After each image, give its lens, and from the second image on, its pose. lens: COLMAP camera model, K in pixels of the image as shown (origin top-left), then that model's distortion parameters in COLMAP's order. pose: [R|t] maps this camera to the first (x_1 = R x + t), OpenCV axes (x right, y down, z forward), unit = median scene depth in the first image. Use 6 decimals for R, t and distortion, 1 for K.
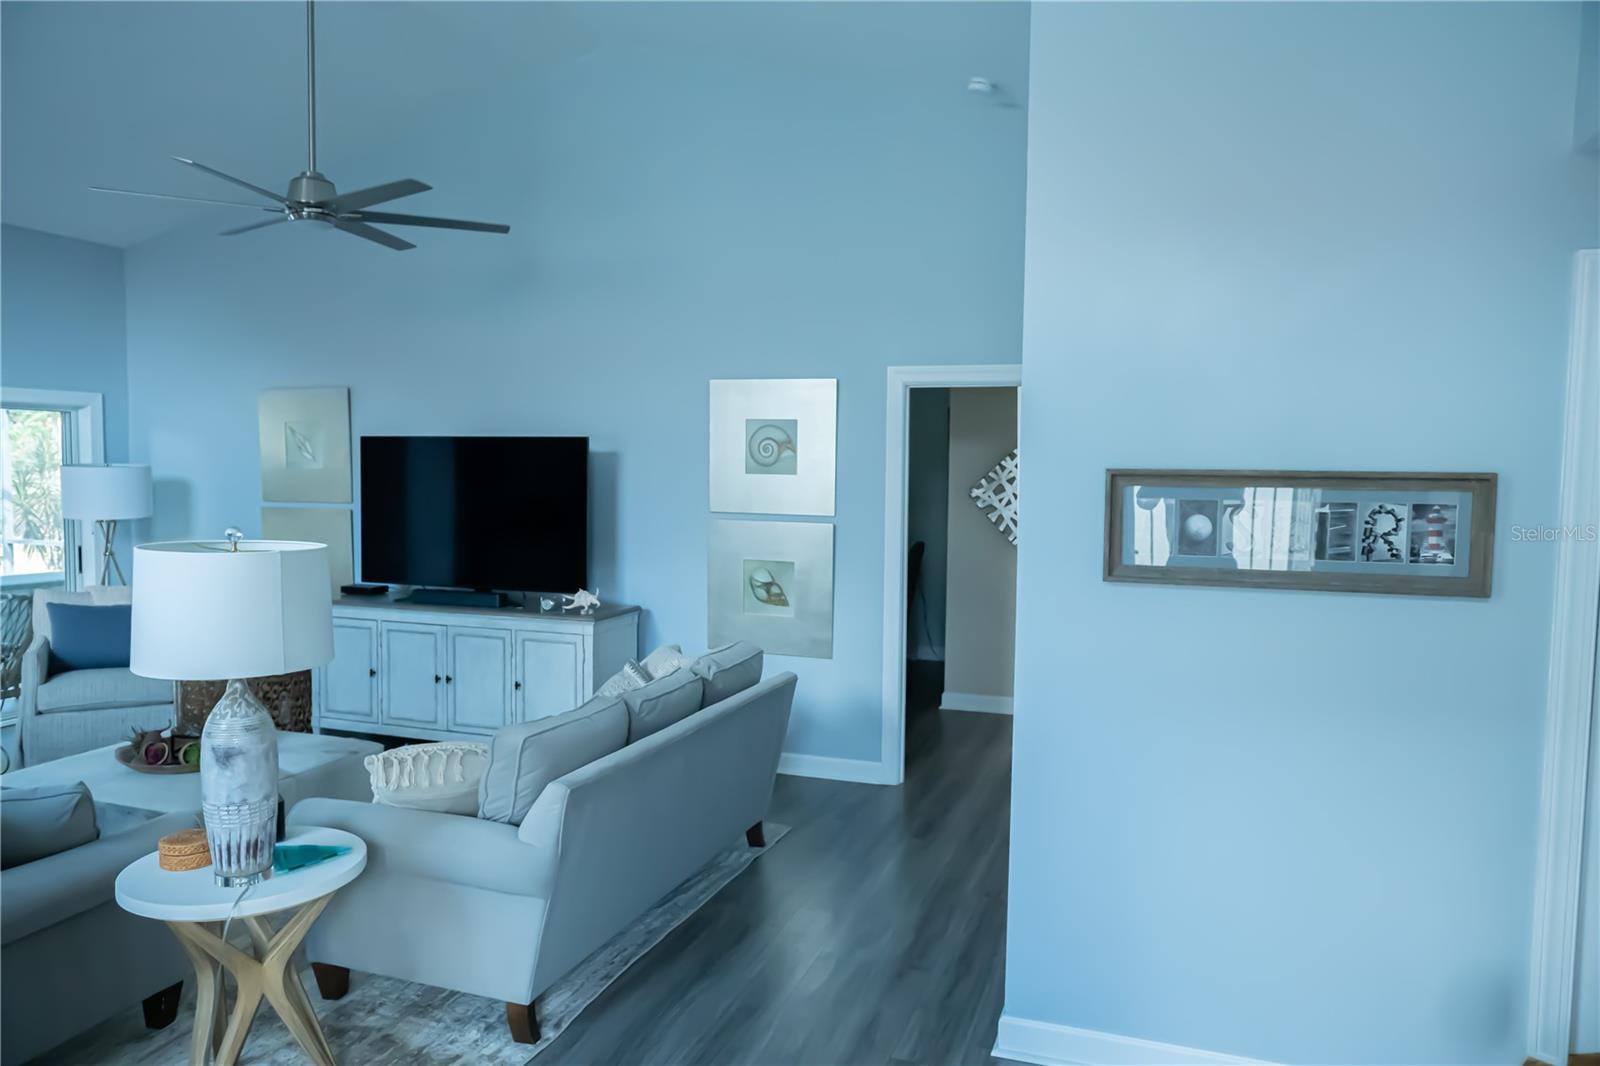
lens RADIAL K [[1059.5, 0, 800.0], [0, 1059.5, 533.0], [0, 0, 1]] dist [-0.006936, 0.001579]
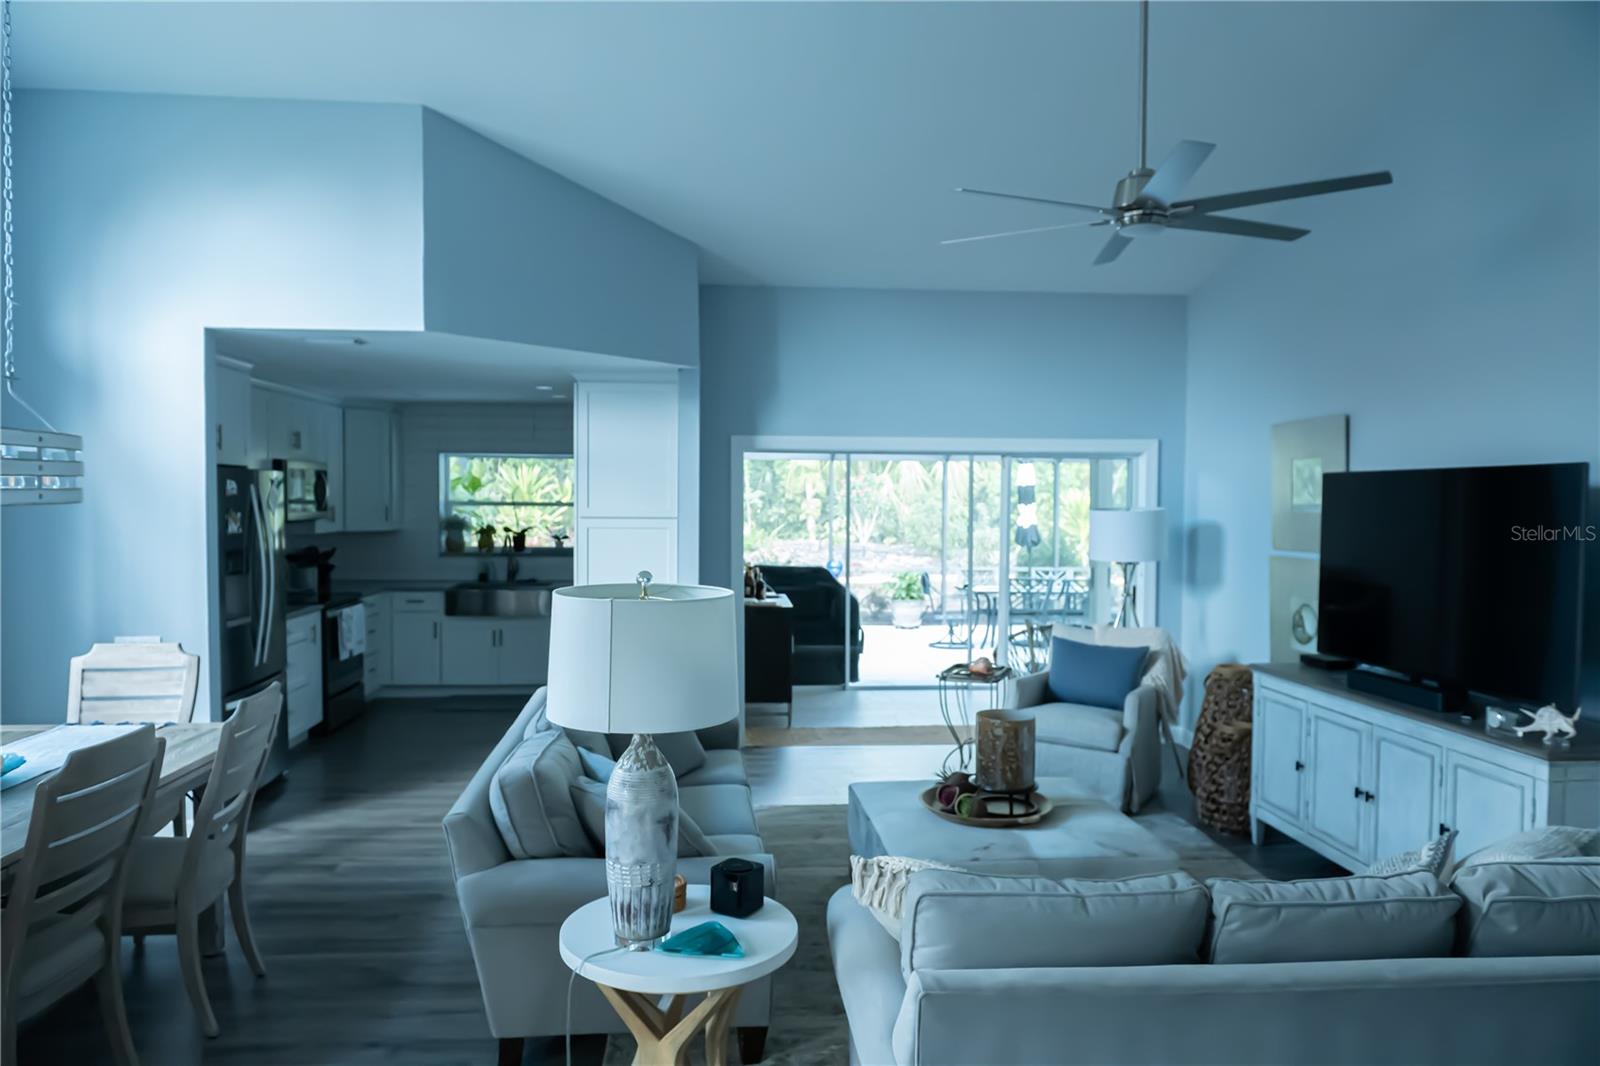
lens RADIAL K [[1059.5, 0, 800.0], [0, 1059.5, 533.0], [0, 0, 1]] dist [-0.006936, 0.001579]
pose [[0.413592, 0.019657, -0.910250, 0.177842], [-0.059577, 0.998209, -0.005513, -0.018661], [0.908511, 0.056510, 0.414022, 0.330405]]
